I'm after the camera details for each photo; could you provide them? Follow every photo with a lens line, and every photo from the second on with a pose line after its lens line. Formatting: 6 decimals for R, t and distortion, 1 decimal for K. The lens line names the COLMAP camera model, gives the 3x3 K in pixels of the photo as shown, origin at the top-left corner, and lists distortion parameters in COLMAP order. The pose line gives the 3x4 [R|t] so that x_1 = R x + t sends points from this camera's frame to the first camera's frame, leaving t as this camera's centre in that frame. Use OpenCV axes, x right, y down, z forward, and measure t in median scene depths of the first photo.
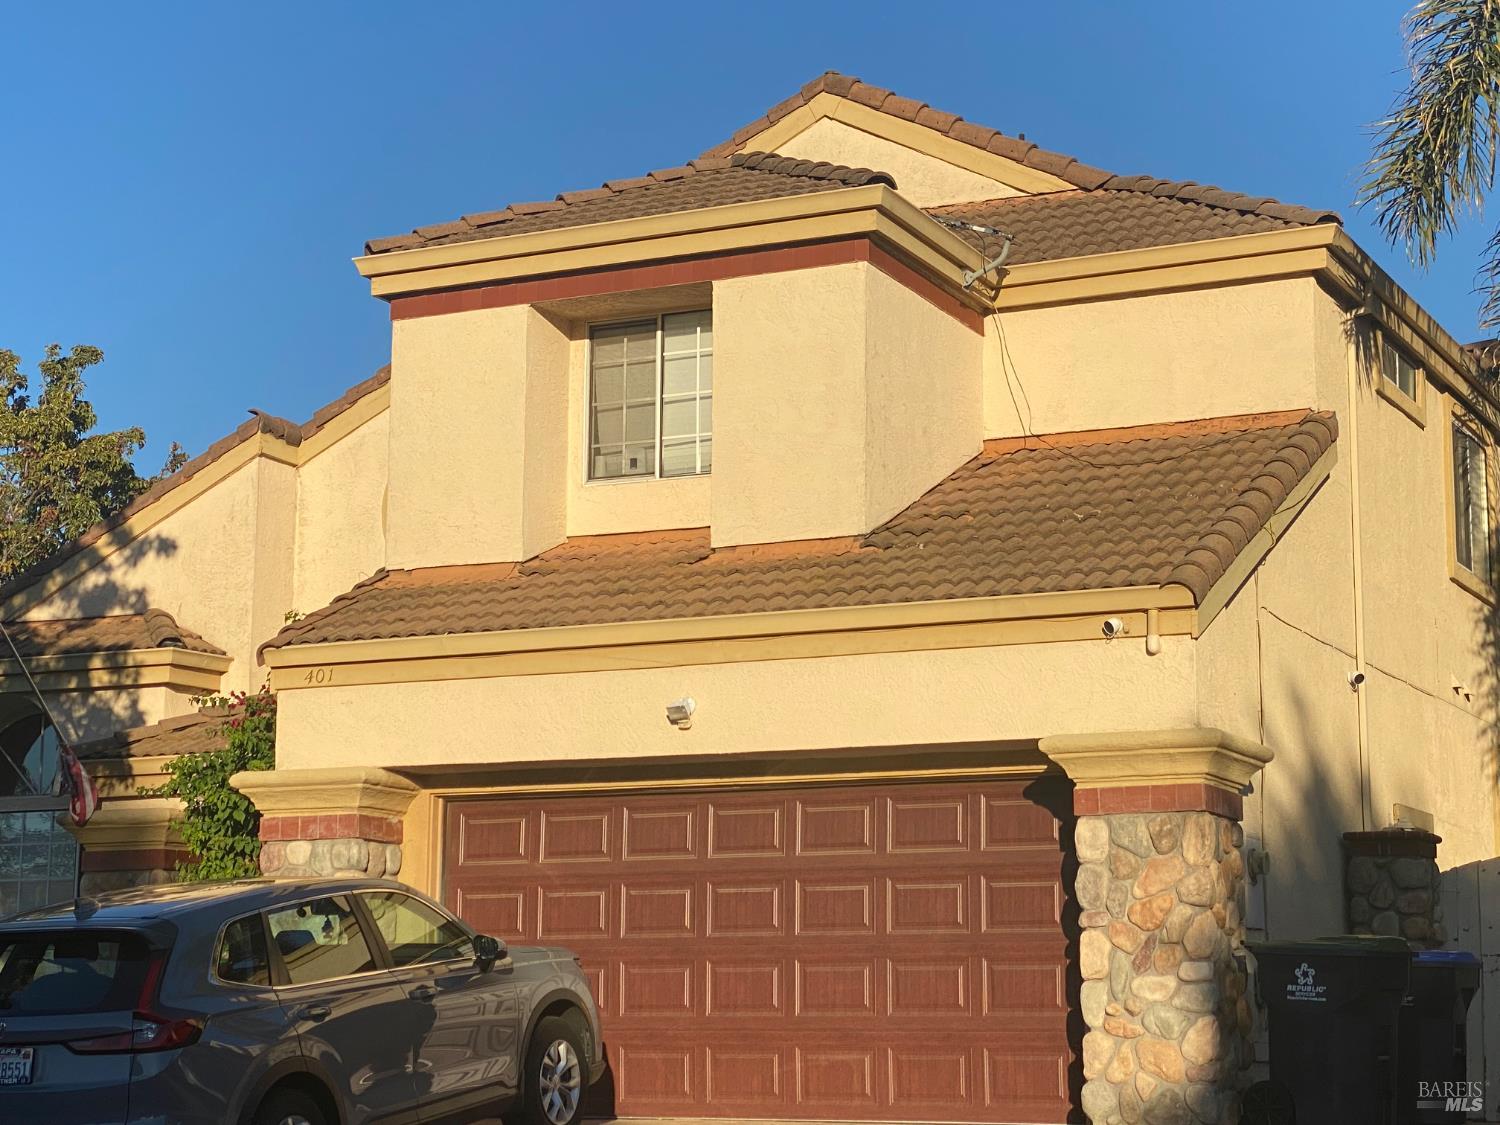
lens RADIAL K [[2891.3, 0, 740.5], [0, 2891.3, 562.2], [0, 0, 1]] dist [-0.019268, 0.000000]
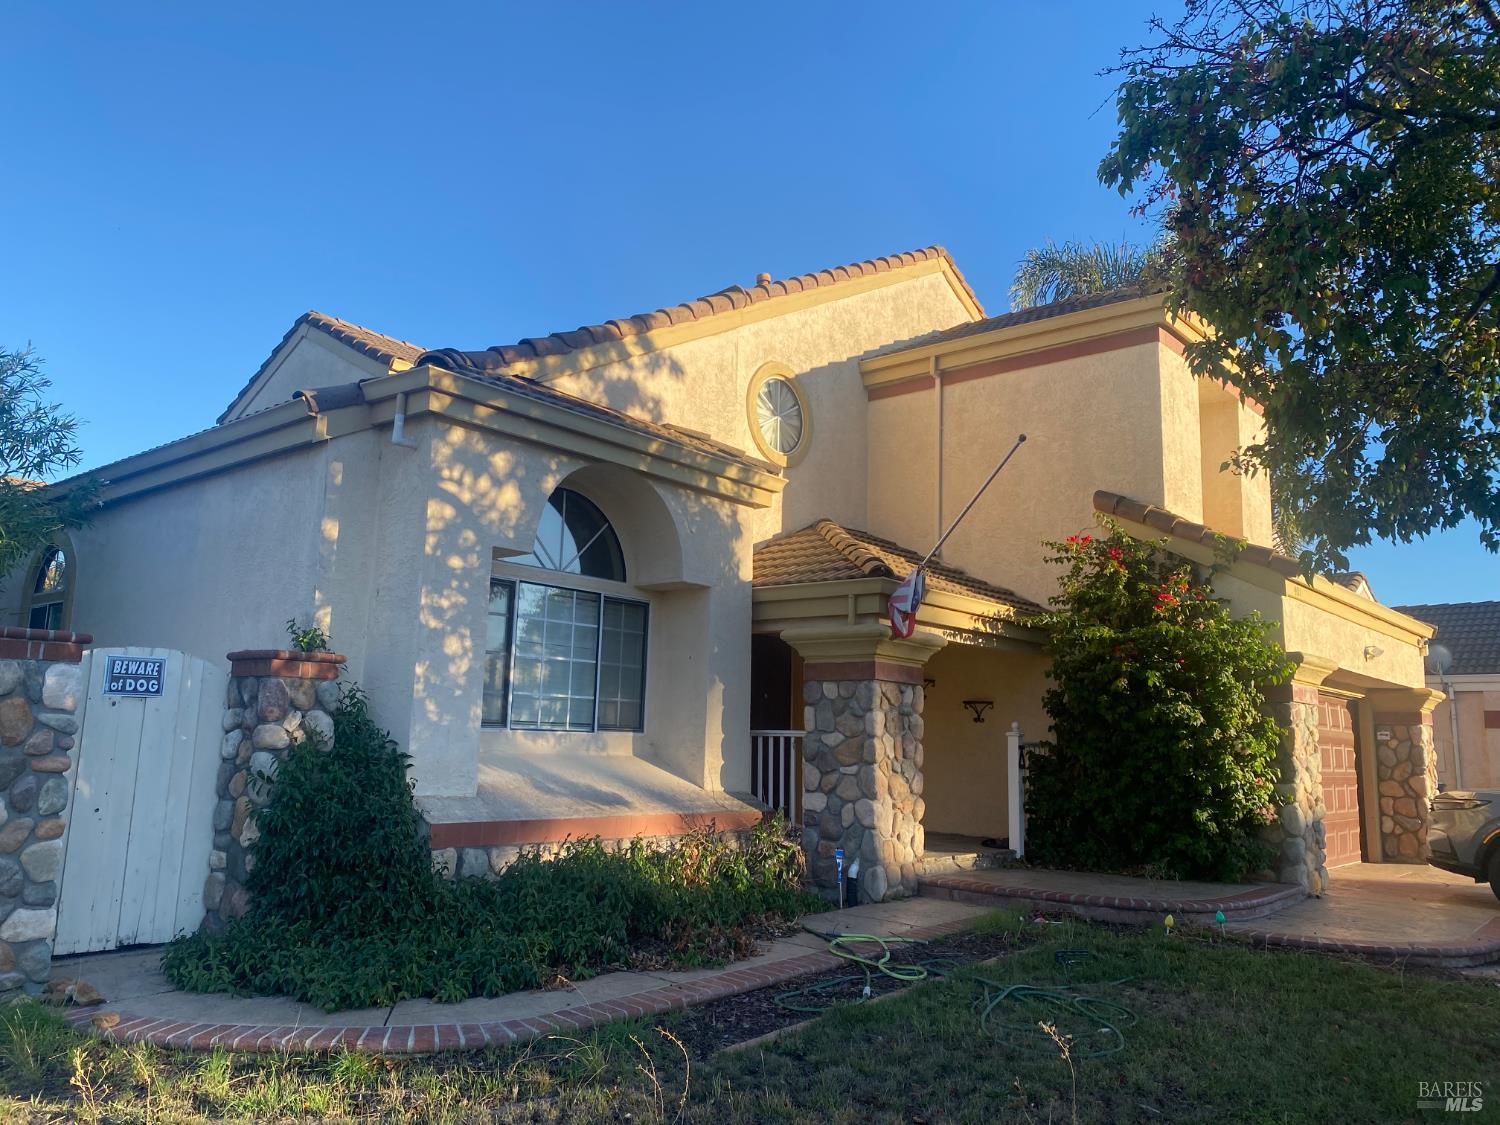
lens RADIAL K [[1131.3, 0, 742.9], [0, 1131.3, 561.6], [0, 0, 1]] dist [0.051254, -0.037988]
pose [[0.243253, 0.158239, 0.956968, -0.775717], [-0.189788, 0.975298, -0.113028, 0.143836], [-0.951214, -0.154126, 0.267276, 1.108806]]
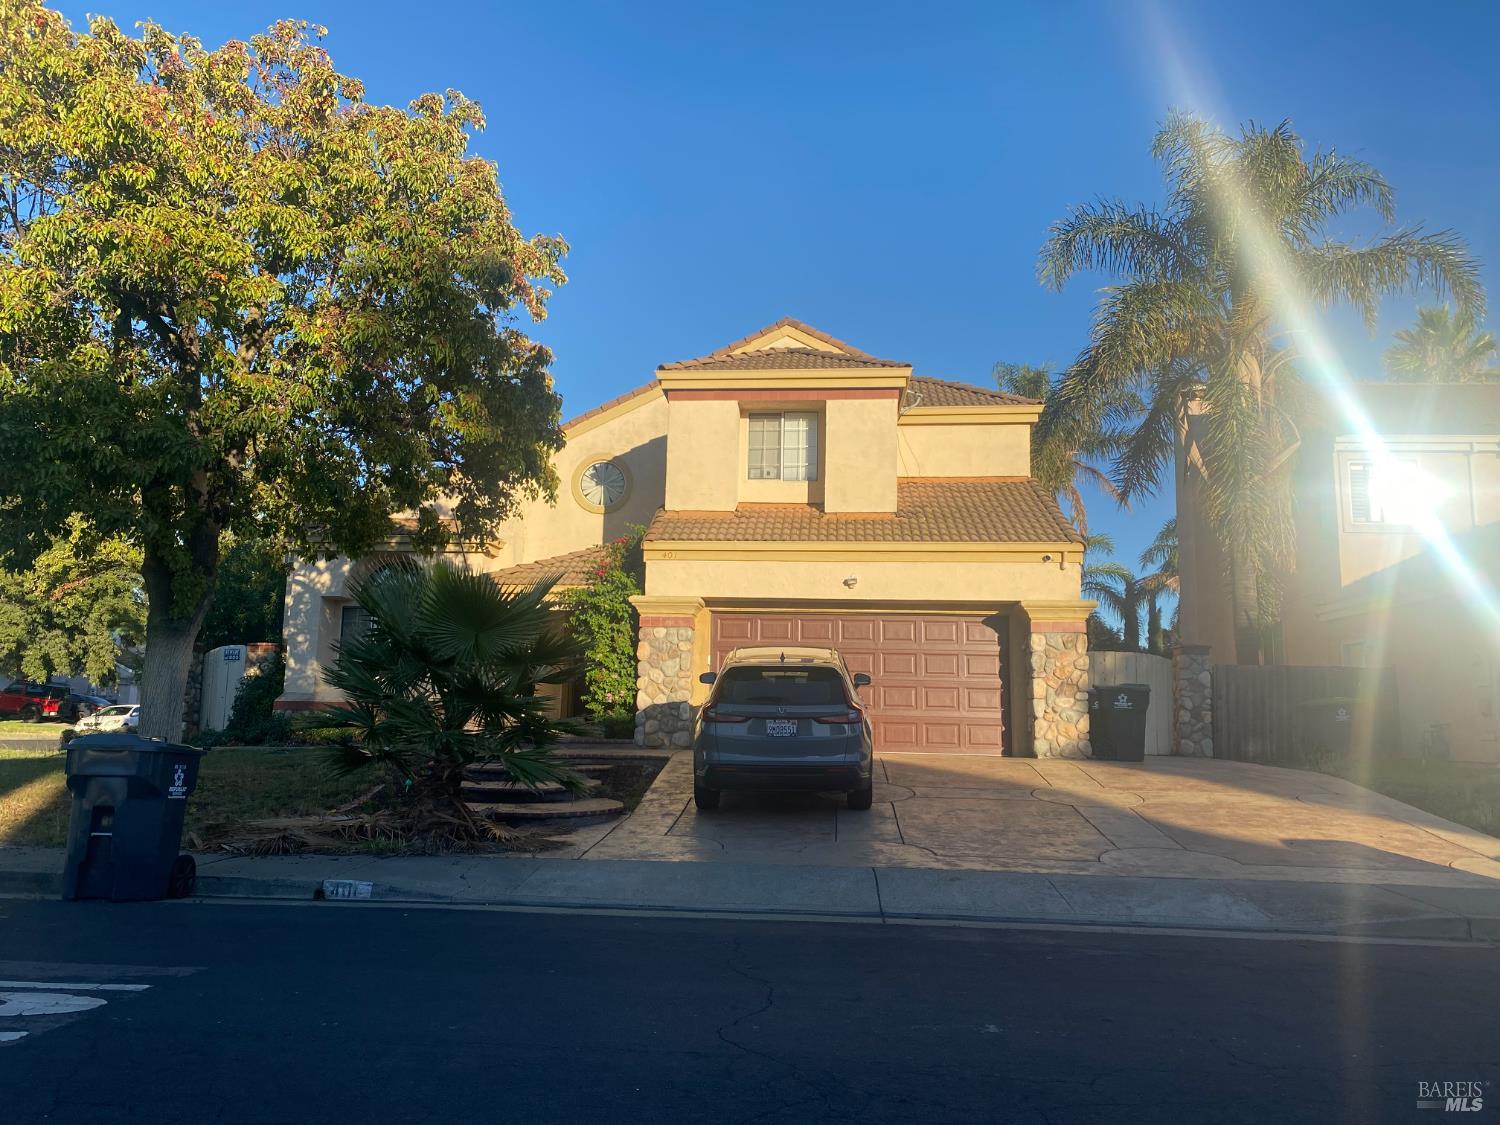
lens RADIAL K [[1131.3, 0, 726.1], [0, 1131.3, 567.6], [0, 0, 1]] dist [0.051254, -0.037988]
pose [[0.934741, 0.063350, 0.349637, -0.410171], [-0.074798, 0.997011, 0.019324, 0.028457], [-0.347368, -0.044215, 0.936686, 0.154800]]
